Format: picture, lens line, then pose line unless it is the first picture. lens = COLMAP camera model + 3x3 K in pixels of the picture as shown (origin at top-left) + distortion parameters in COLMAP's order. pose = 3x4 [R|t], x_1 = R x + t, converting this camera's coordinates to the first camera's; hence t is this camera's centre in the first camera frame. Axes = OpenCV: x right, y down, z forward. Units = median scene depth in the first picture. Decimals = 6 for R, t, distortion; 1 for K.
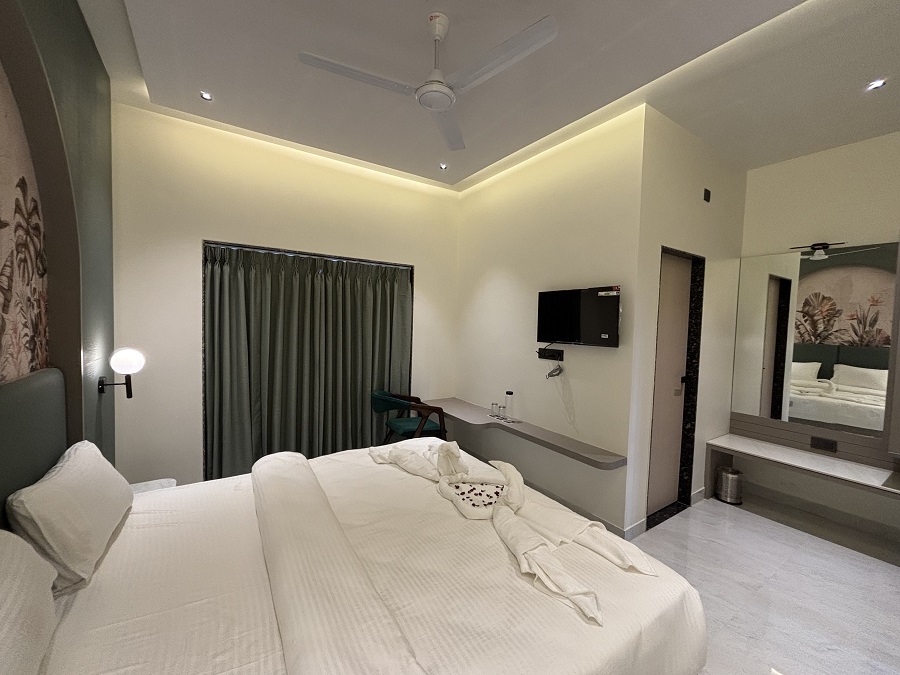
lens RADIAL K [[363.5, 0, 450.0], [0, 363.5, 337.5], [0, 0, 1]] dist [0.001624, -0.000079]
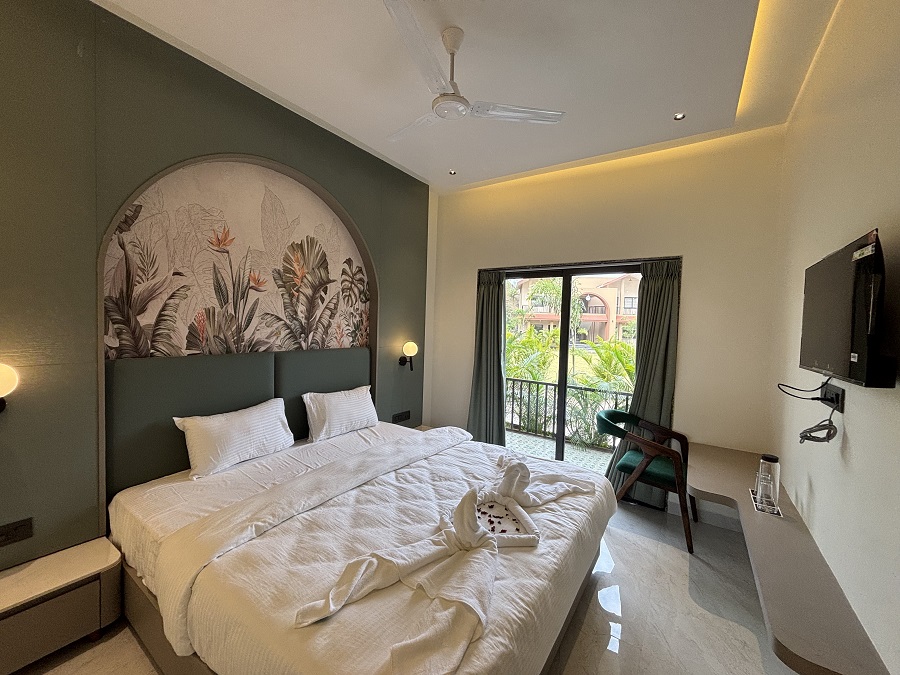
lens RADIAL K [[363.5, 0, 450.0], [0, 363.5, 337.5], [0, 0, 1]] dist [0.001624, -0.000079]
pose [[0.382253, 0.021947, -0.923797, 1.026051], [-0.065480, 0.997848, -0.003389, 0.007095], [0.921735, 0.061785, 0.382867, 0.689805]]
